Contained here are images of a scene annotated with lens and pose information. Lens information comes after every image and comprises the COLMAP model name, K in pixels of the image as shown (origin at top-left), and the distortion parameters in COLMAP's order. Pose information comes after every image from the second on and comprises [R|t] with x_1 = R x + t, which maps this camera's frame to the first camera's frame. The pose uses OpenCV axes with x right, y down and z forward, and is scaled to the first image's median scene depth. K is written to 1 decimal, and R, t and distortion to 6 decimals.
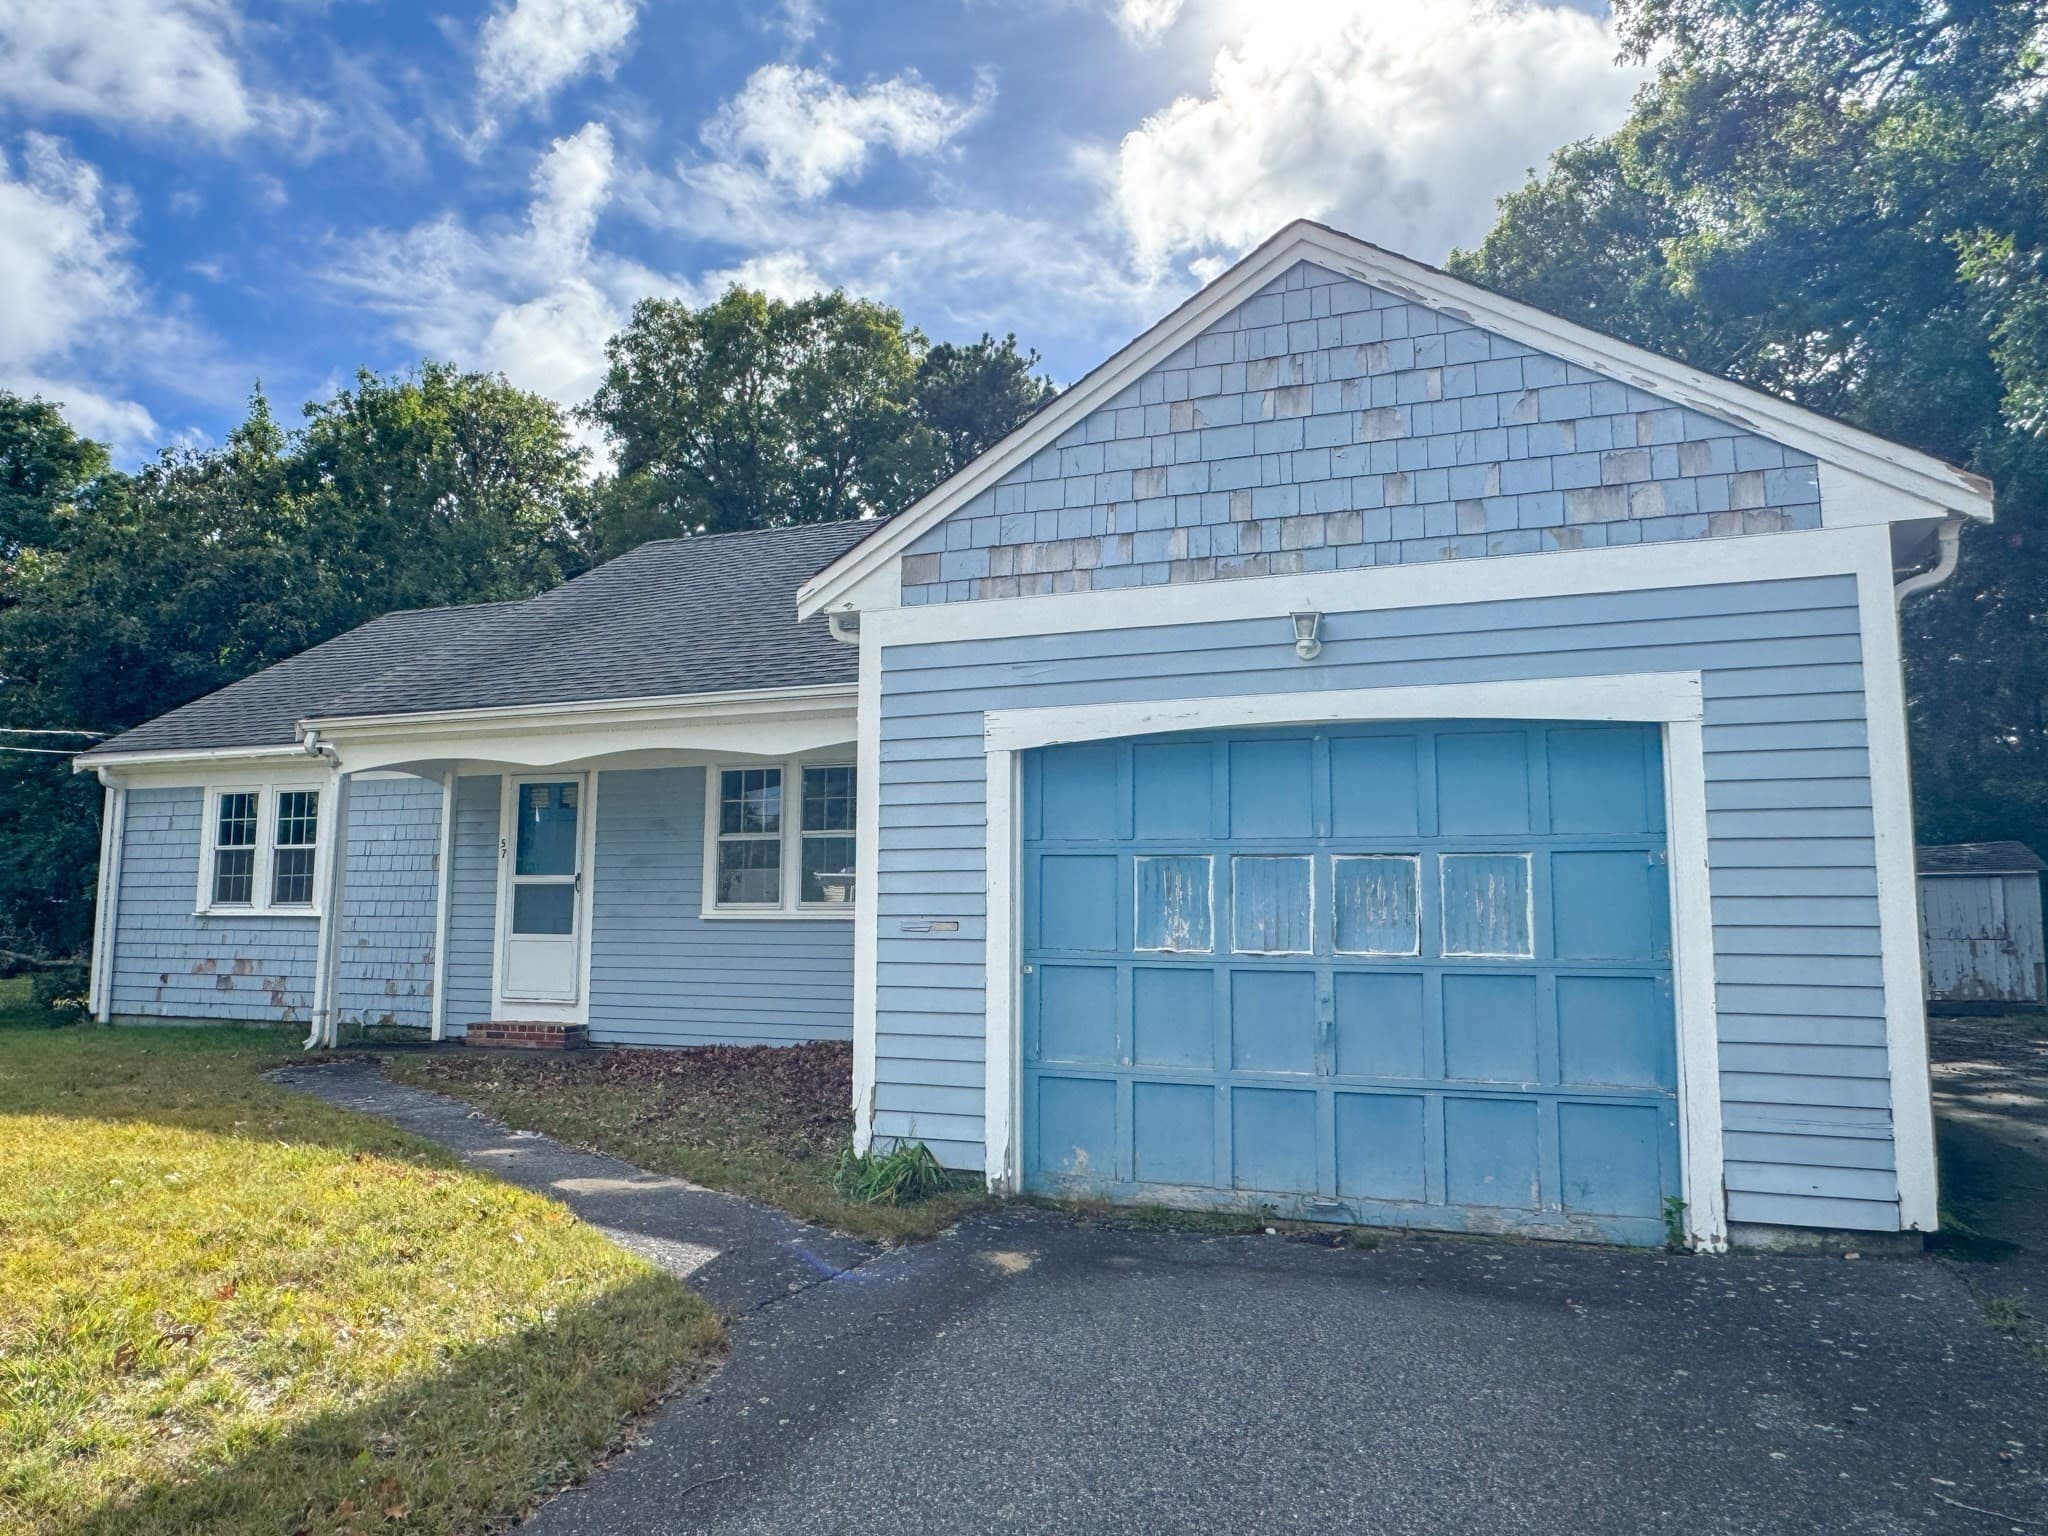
lens RADIAL K [[1368.3, 0, 1024.0], [0, 1368.3, 768.0], [0, 0, 1]] dist [-0.003169, 0.002705]
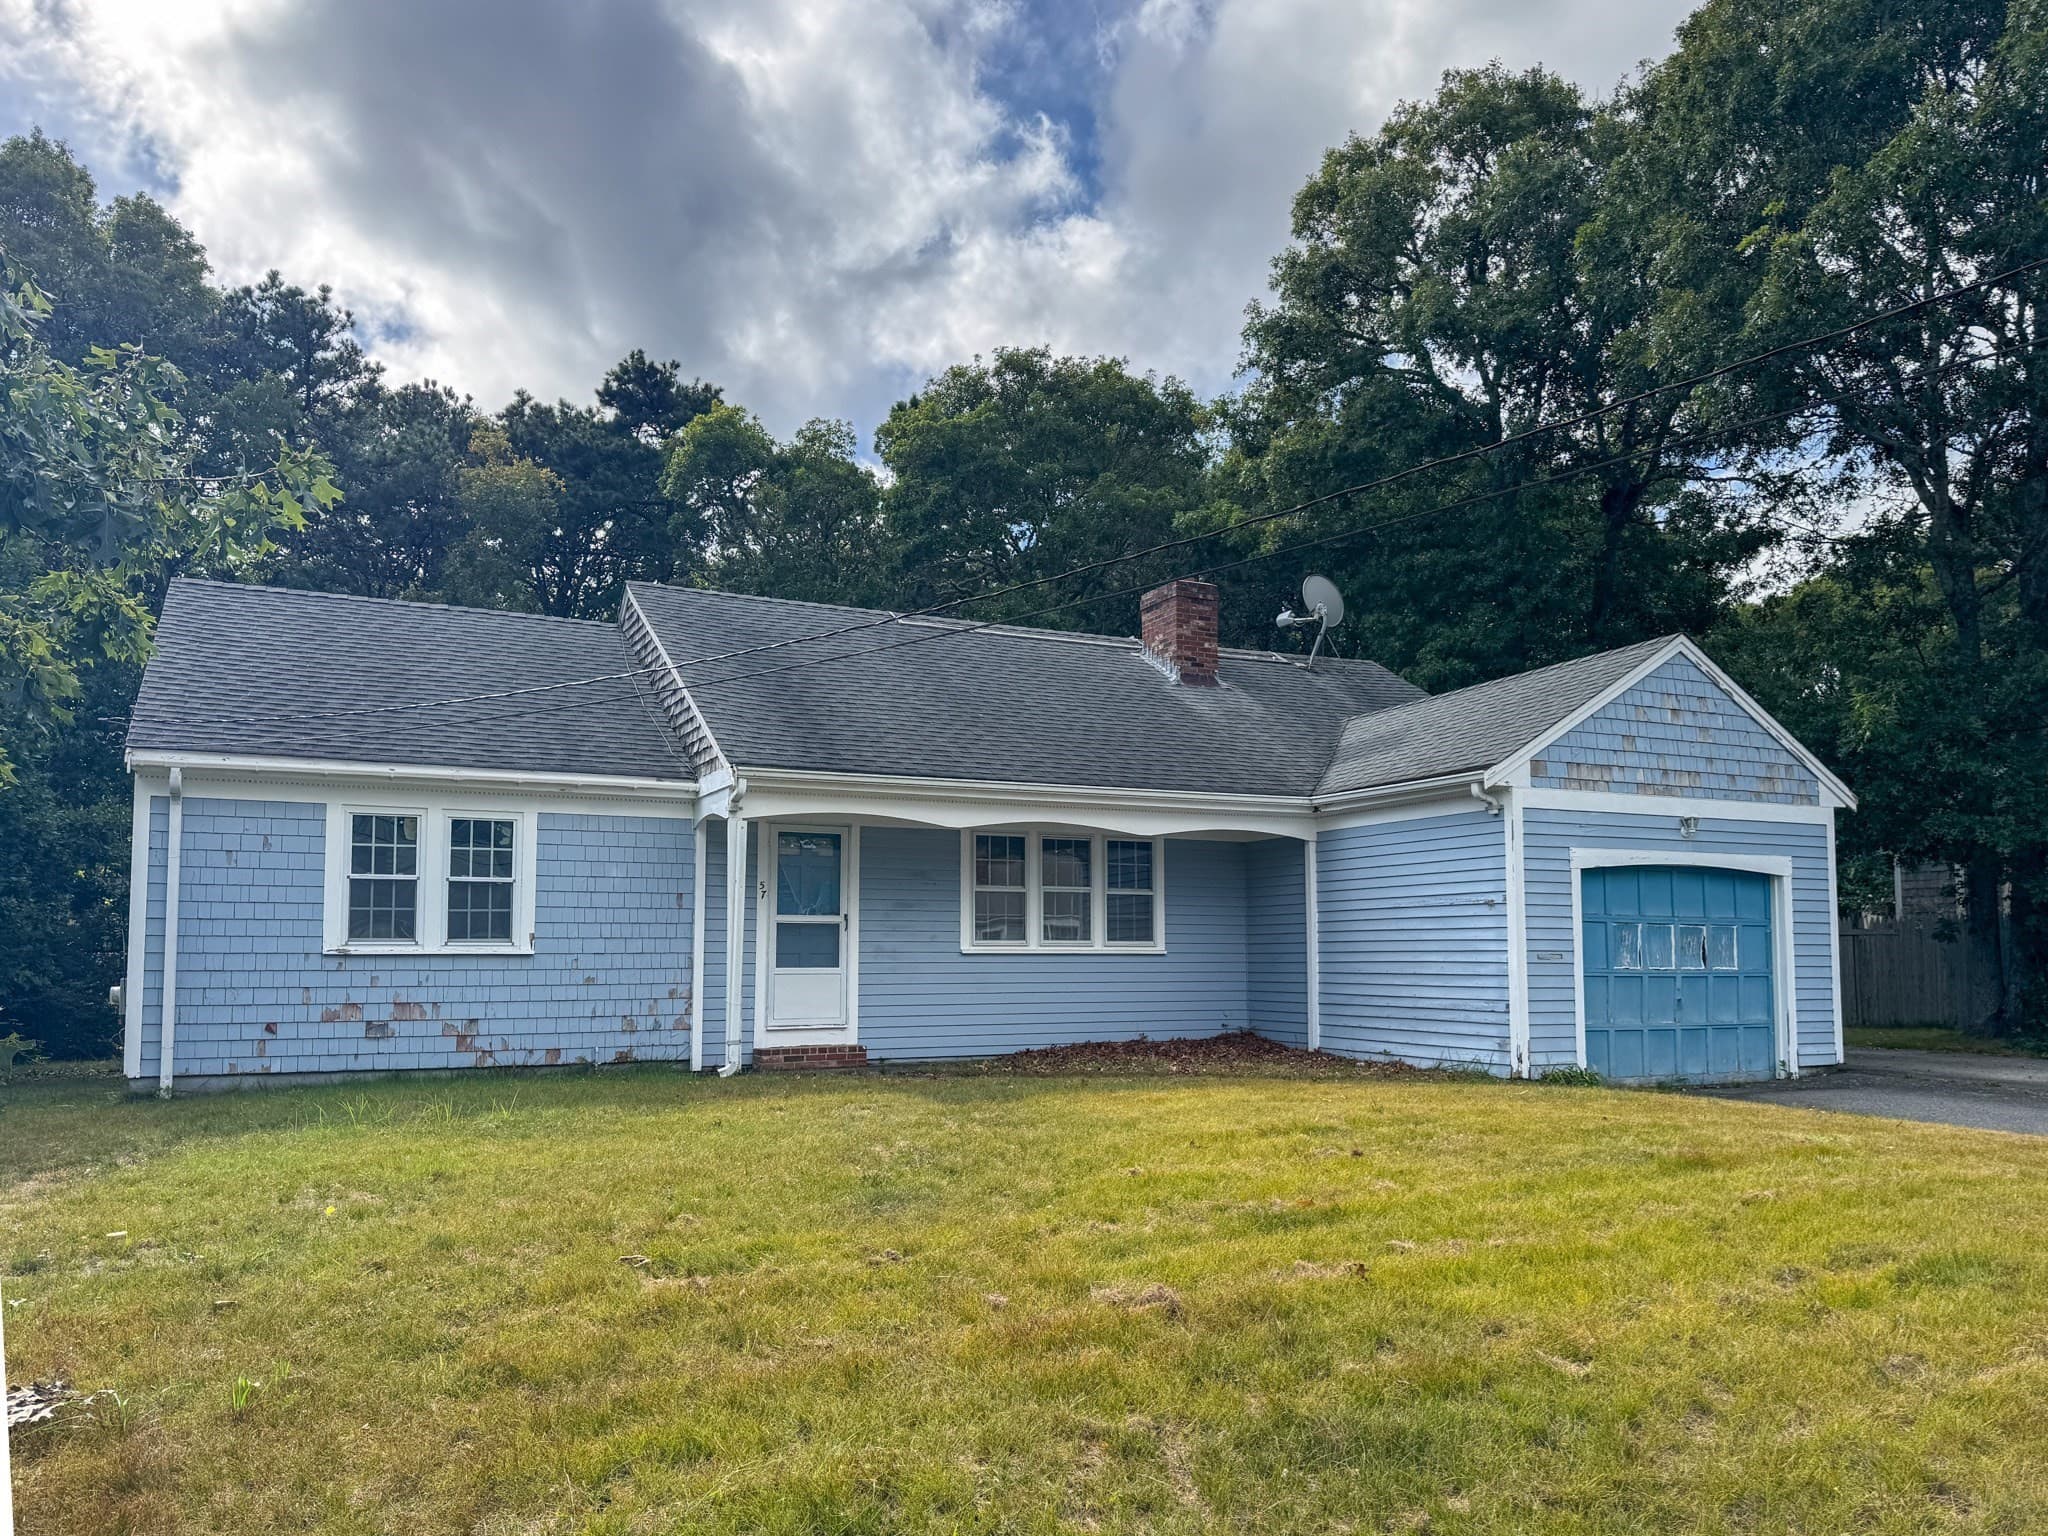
lens RADIAL K [[1437.2, 0, 1012.5], [0, 1437.2, 856.2], [0, 0, 1]] dist [0.042127, -0.002594]
pose [[0.689592, 0.045876, 0.722743, -1.224066], [-0.076113, 0.997055, 0.009335, 0.007048], [-0.720187, -0.061447, 0.691053, 0.083073]]
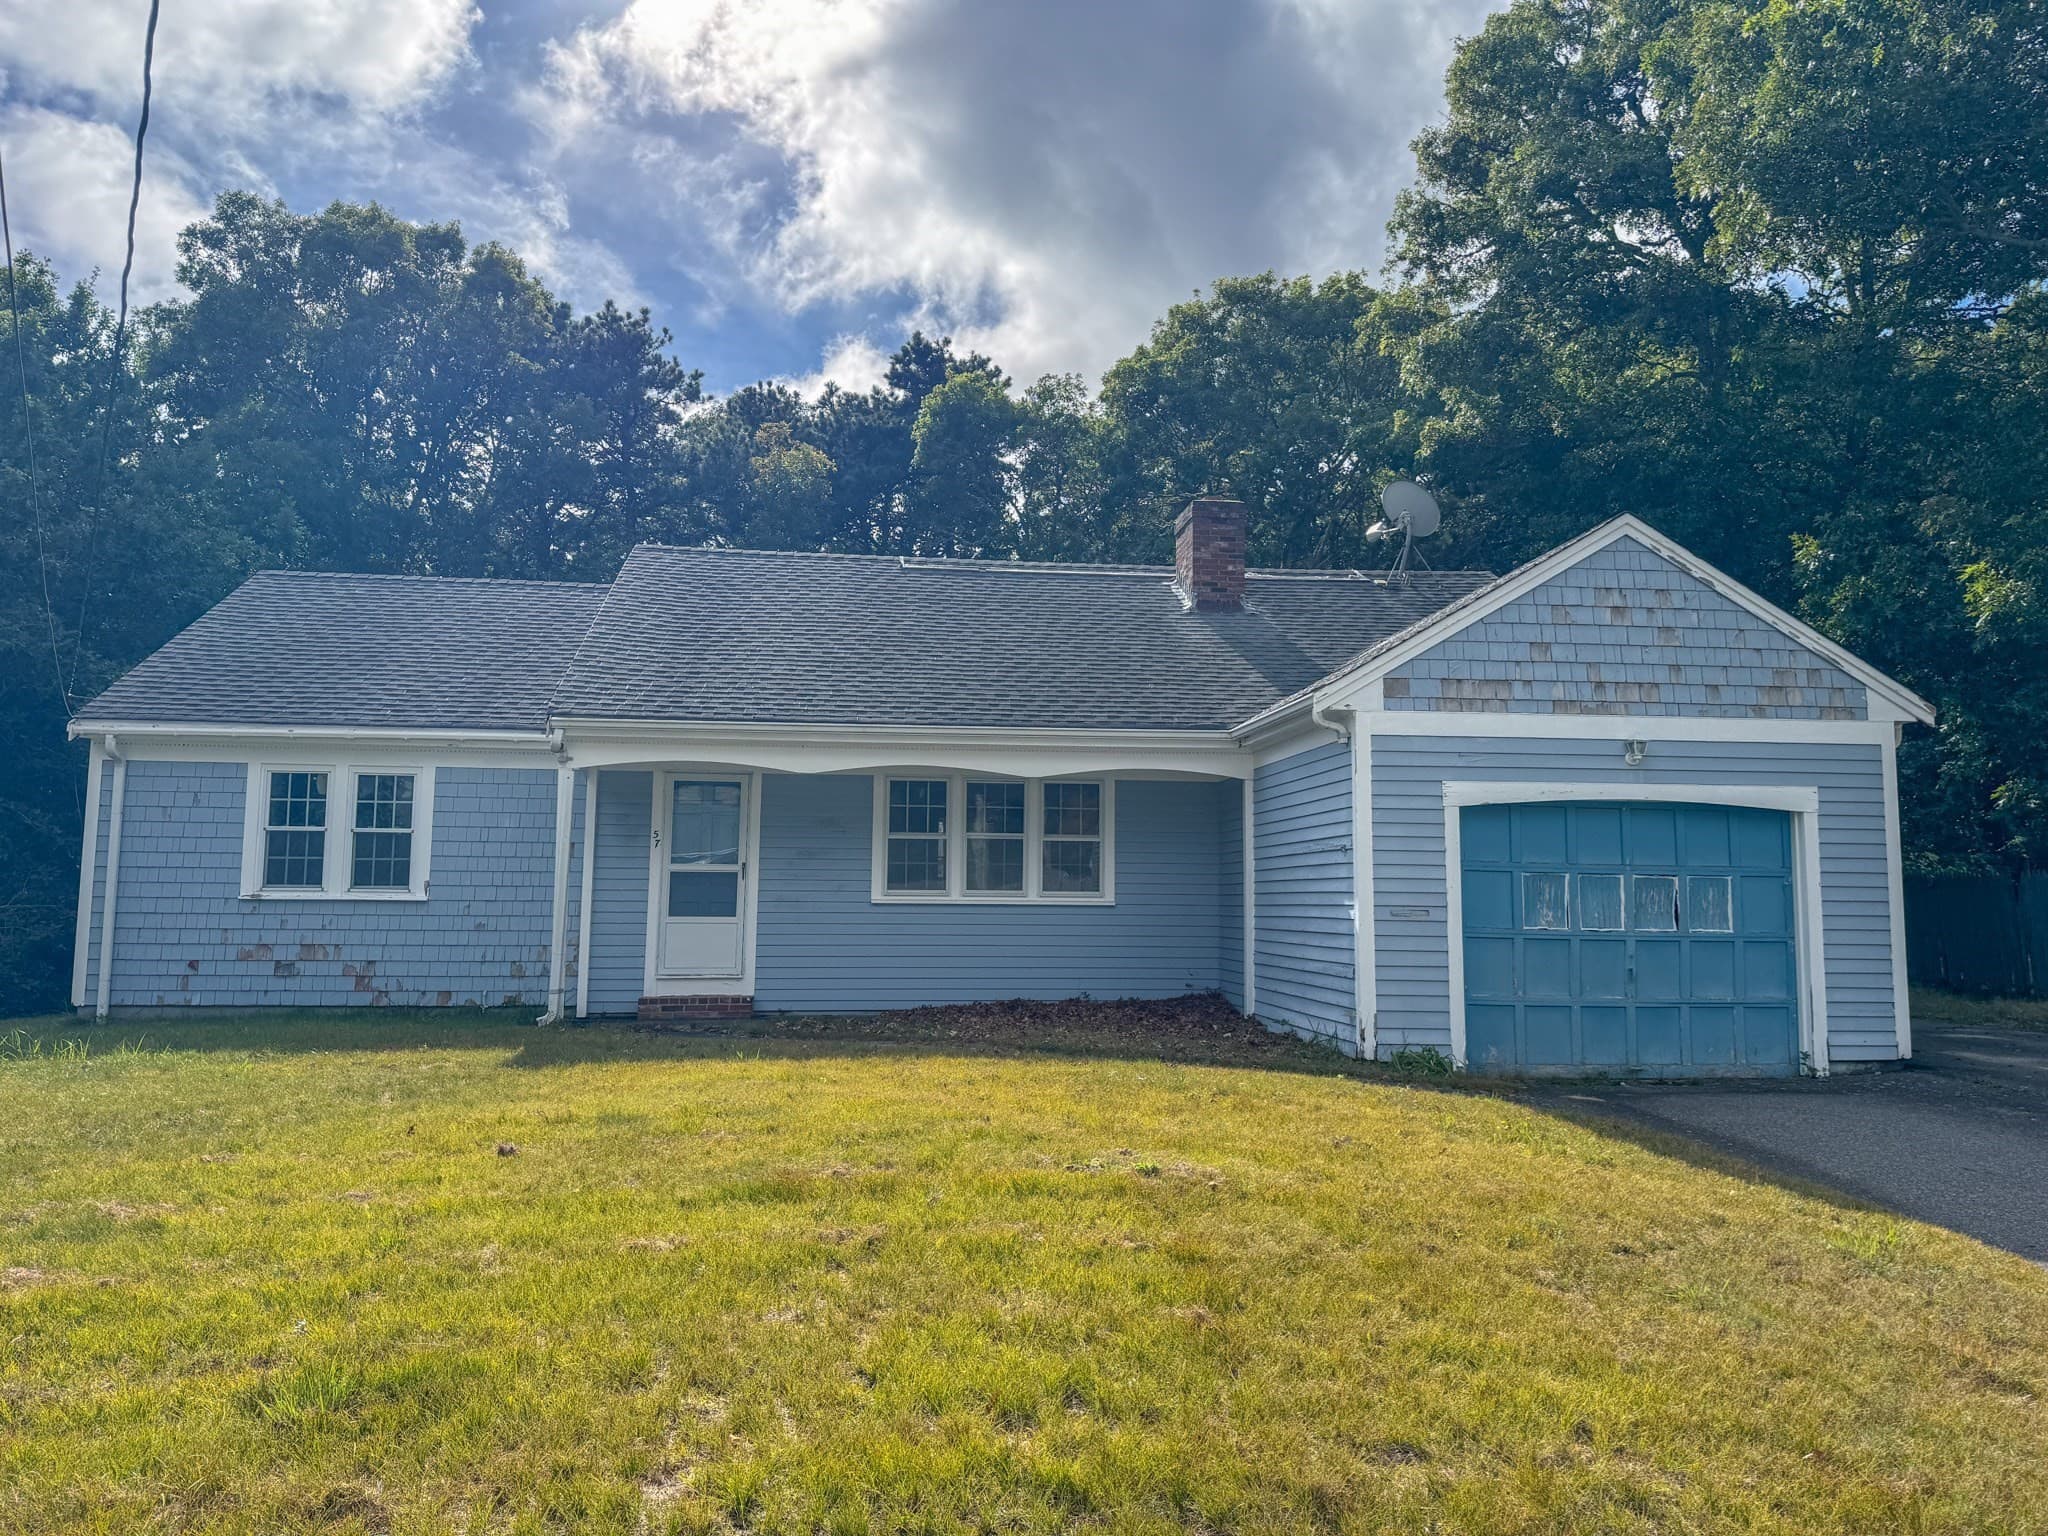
lens RADIAL K [[1399.3, 0, 1027.9], [0, 1399.3, 762.3], [0, 0, 1]] dist [0.081943, -0.117461]
pose [[0.890504, 0.048260, 0.452409, -0.719815], [-0.054798, 0.998497, 0.001350, -0.023156], [-0.451663, -0.025993, 0.891810, -0.156715]]
